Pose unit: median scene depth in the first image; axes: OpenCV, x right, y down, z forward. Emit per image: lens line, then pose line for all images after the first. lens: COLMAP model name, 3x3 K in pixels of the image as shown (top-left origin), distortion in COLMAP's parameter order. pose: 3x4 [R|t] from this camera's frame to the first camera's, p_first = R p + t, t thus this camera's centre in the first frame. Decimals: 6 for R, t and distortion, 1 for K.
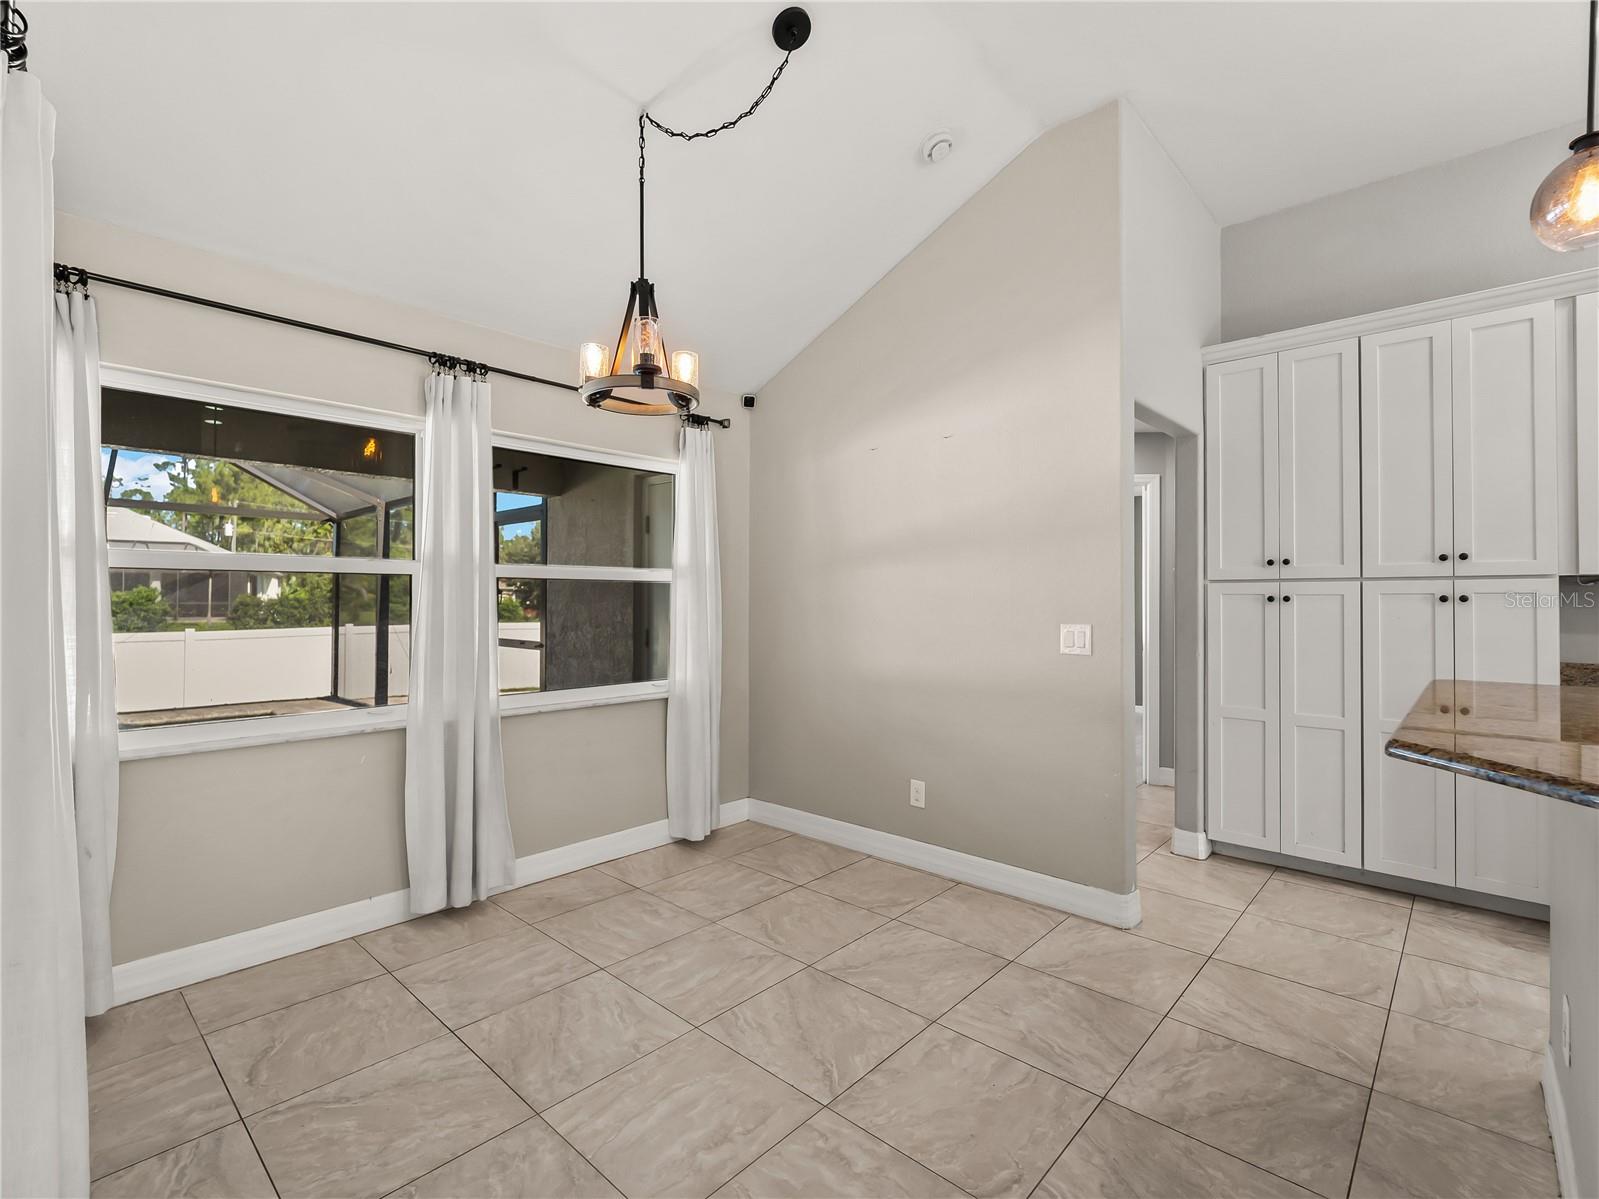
lens RADIAL K [[735.0, 0, 801.5], [0, 735.0, 591.9], [0, 0, 1]] dist [0.001435, -0.003355]
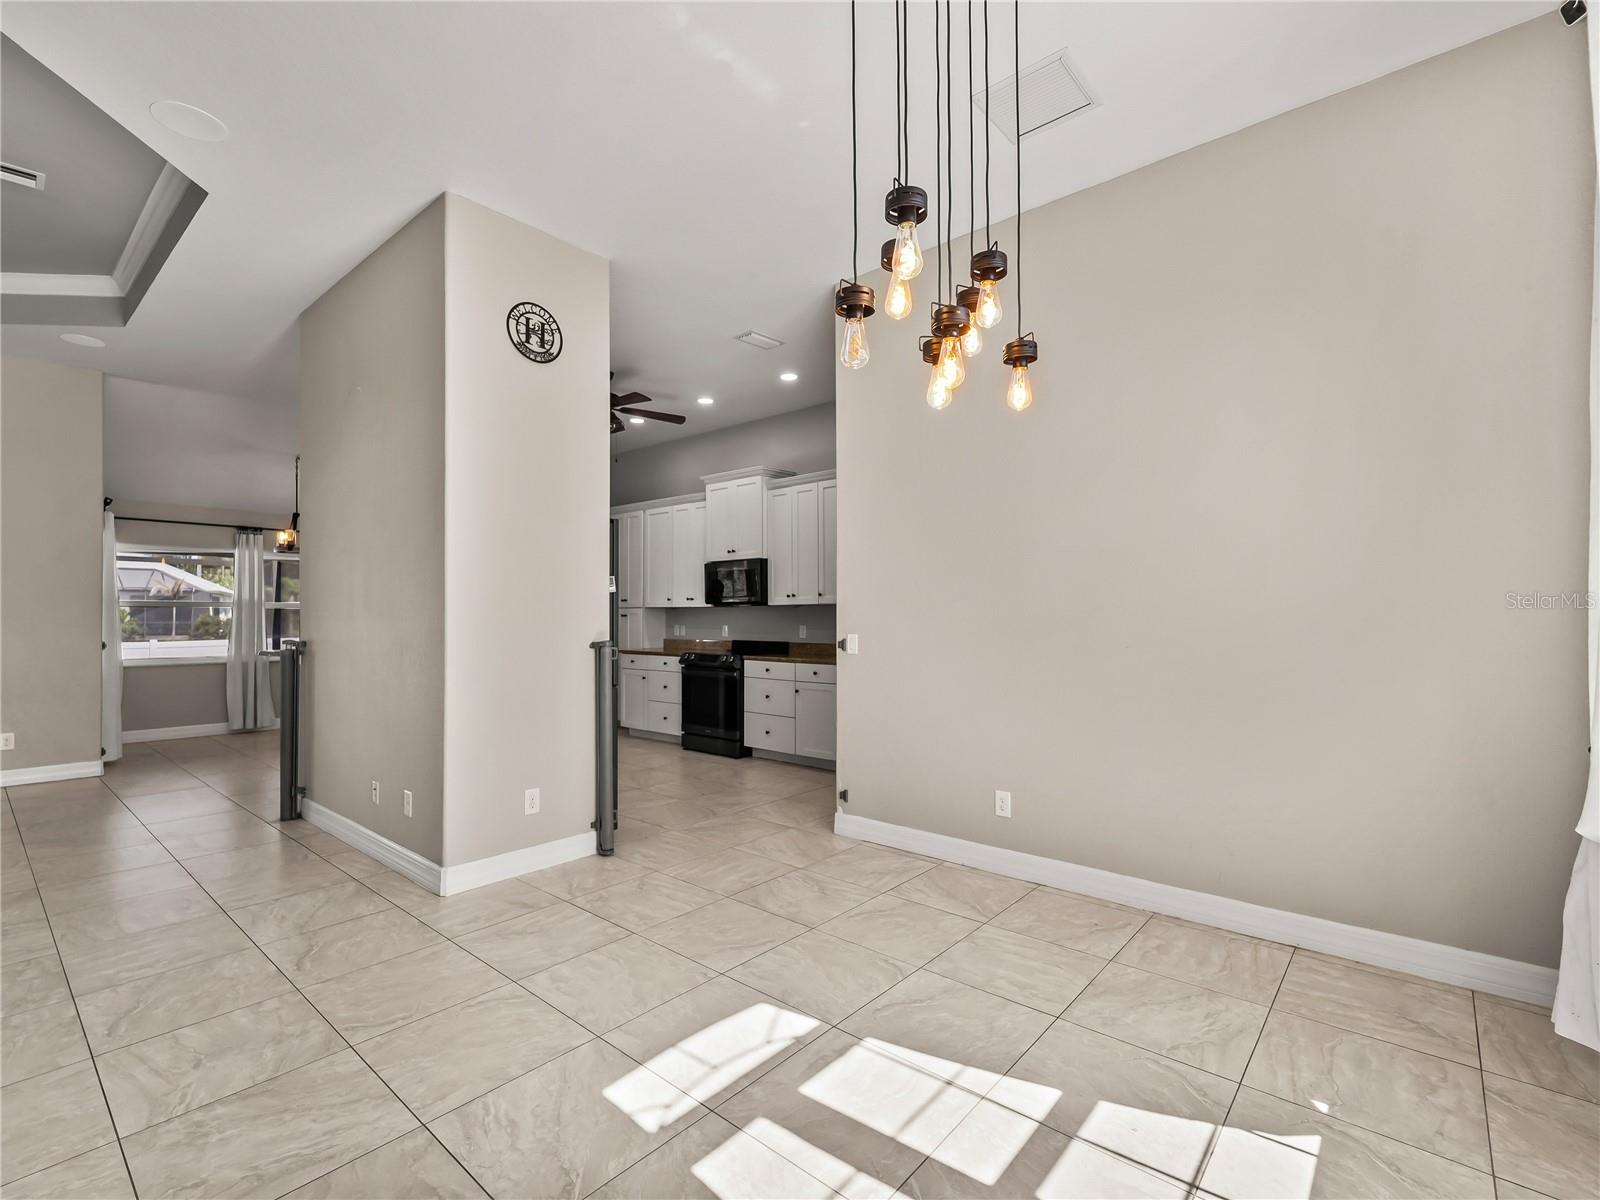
lens RADIAL K [[735.5, 0, 796.5], [0, 735.5, 611.5], [0, 0, 1]] dist [0.001435, -0.003355]
pose [[0.999779, -0.004143, 0.020598, 1.497319], [0.004102, 0.999990, 0.002039, -0.005639], [-0.020607, -0.001954, 0.999786, -1.752663]]
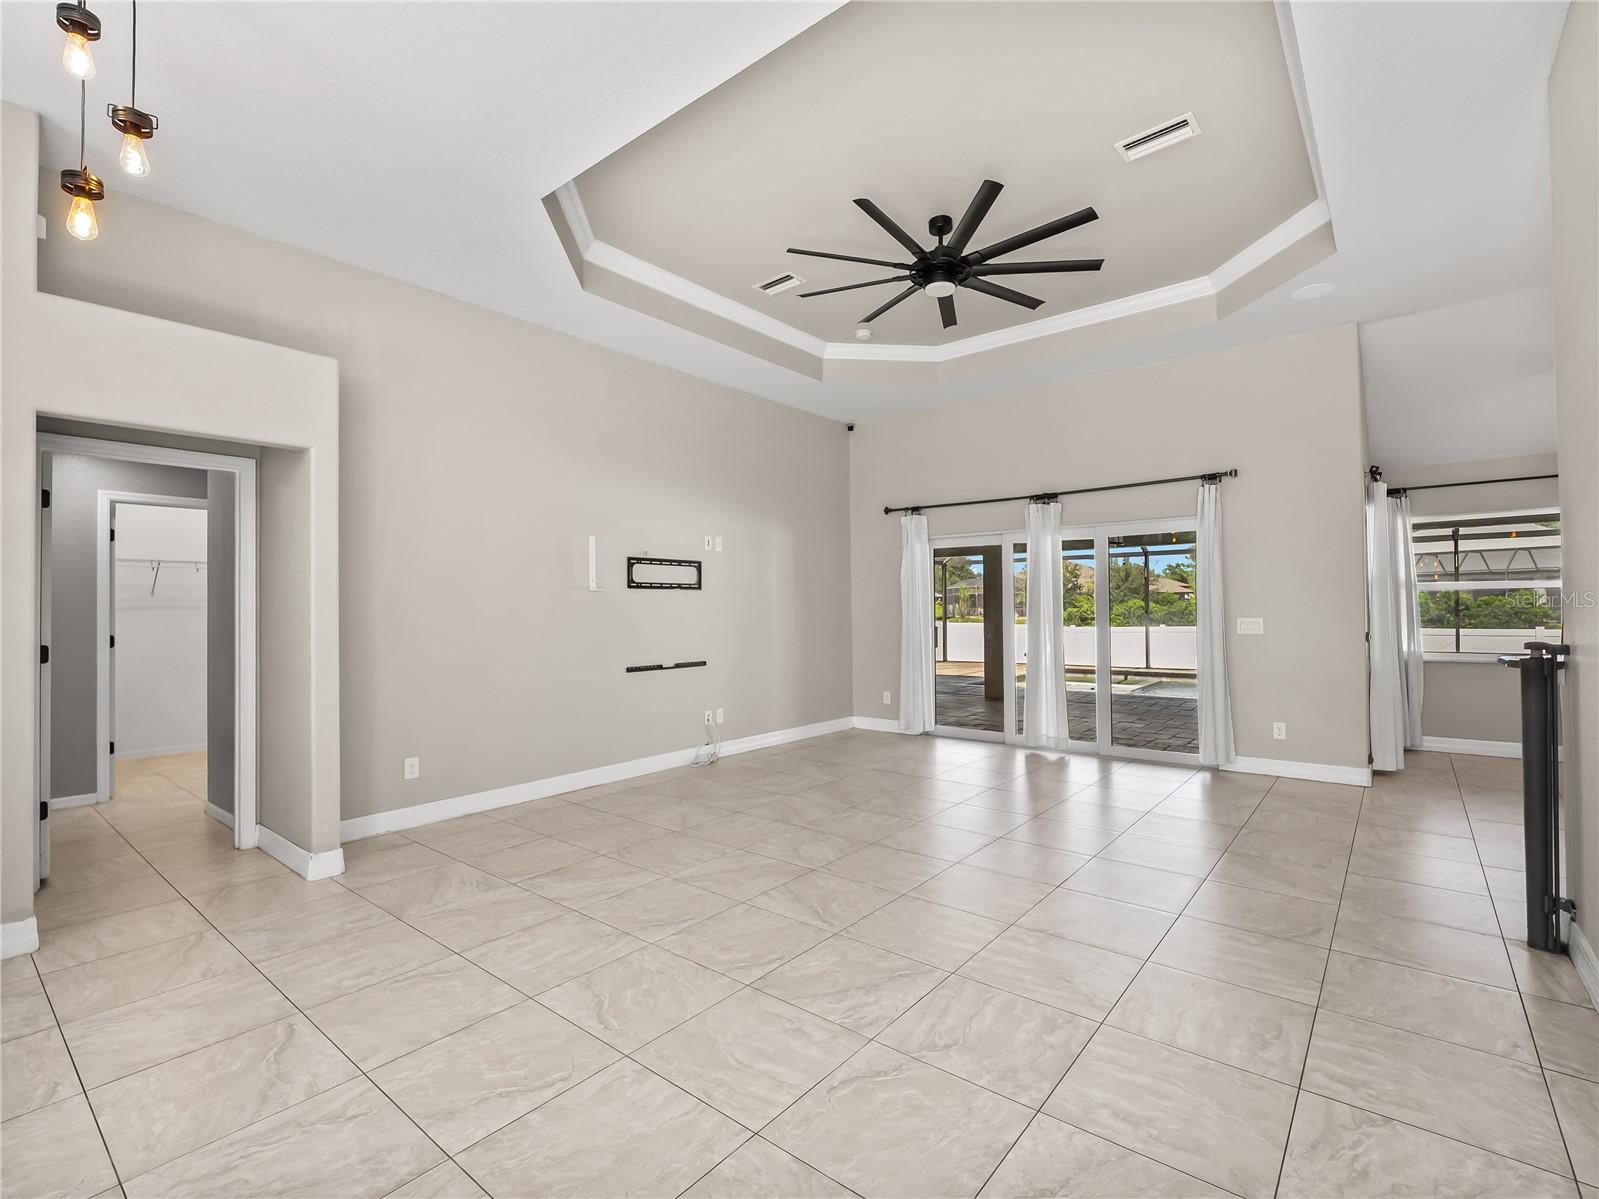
lens RADIAL K [[735.0, 0, 796.2], [0, 735.0, 602.3], [0, 0, 1]] dist [0.001435, -0.003355]
pose [[0.045612, -0.013222, -0.998872, 1.323388], [0.019511, 0.999733, -0.012343, -0.002026], [0.998769, -0.018926, 0.045857, -1.133834]]
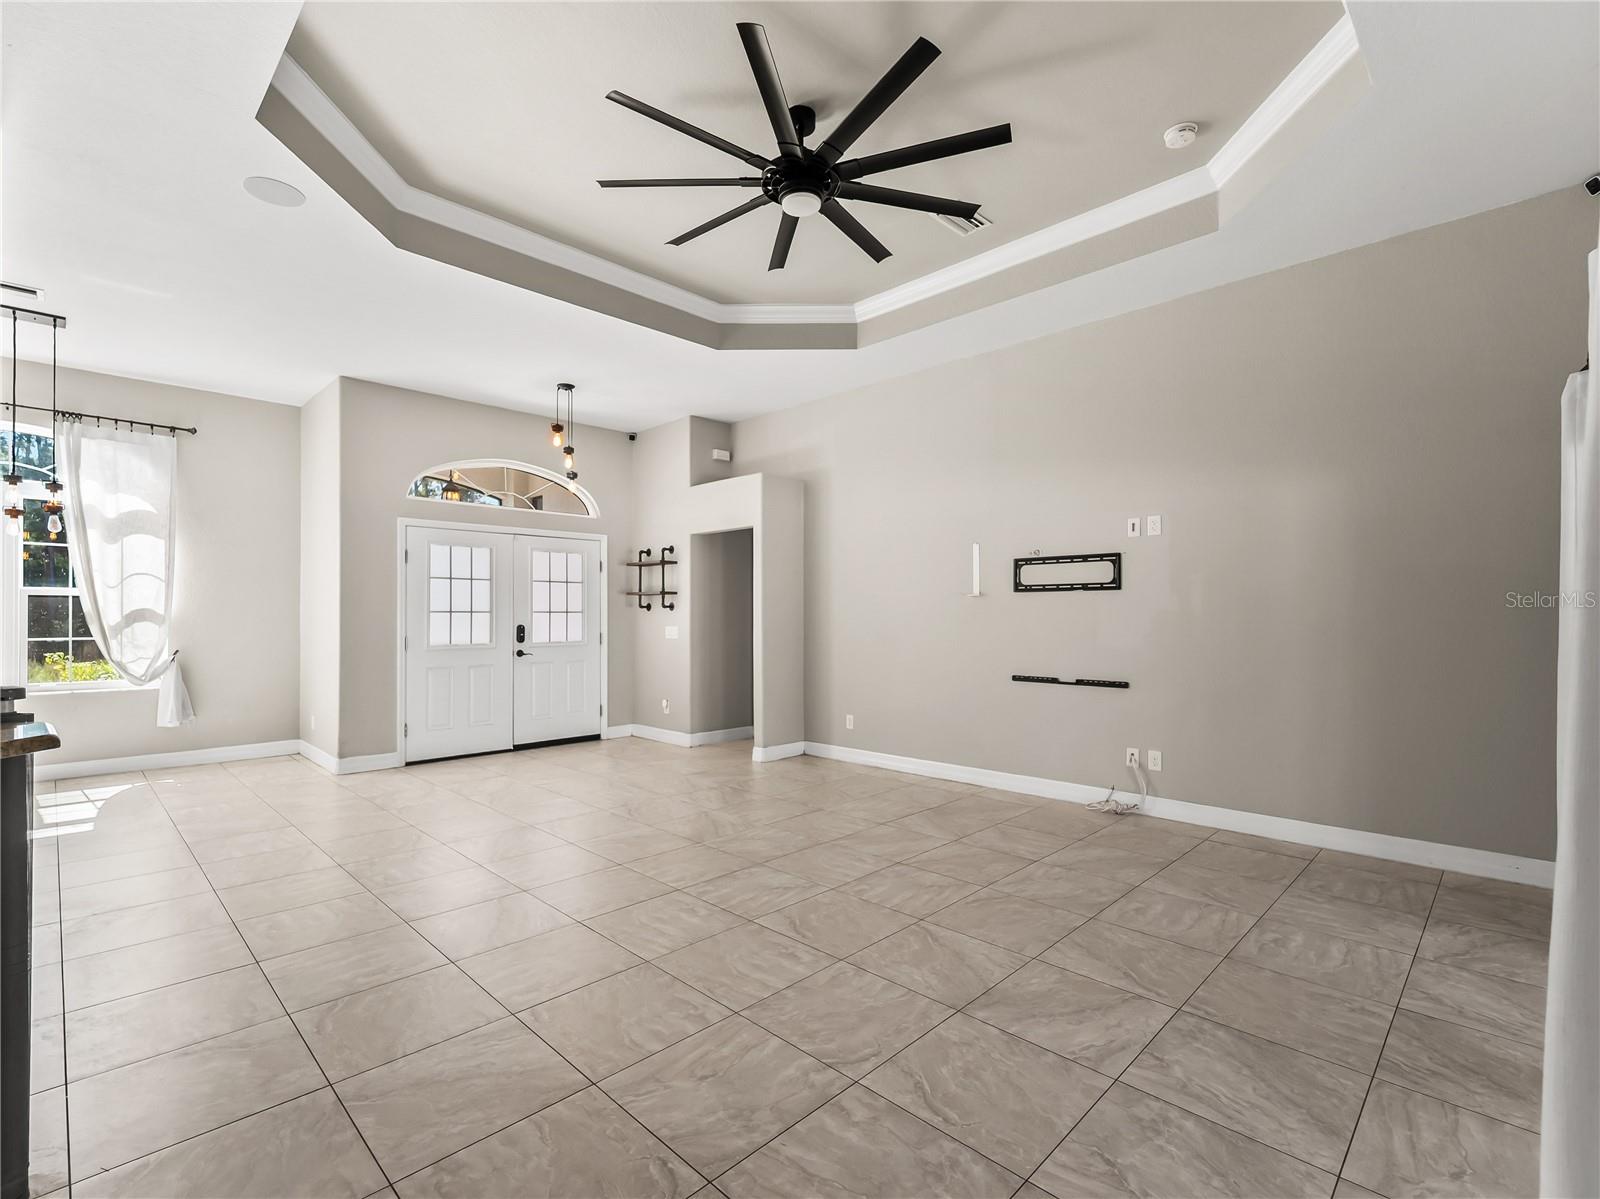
lens RADIAL K [[735.5, 0, 808.0], [0, 735.5, 619.0], [0, 0, 1]] dist [0.001435, -0.003355]
pose [[-0.999463, -0.002668, 0.032648, -0.156634], [-0.002862, 0.999979, -0.005885, 0.007819], [-0.032632, -0.005975, -0.999450, 0.346533]]
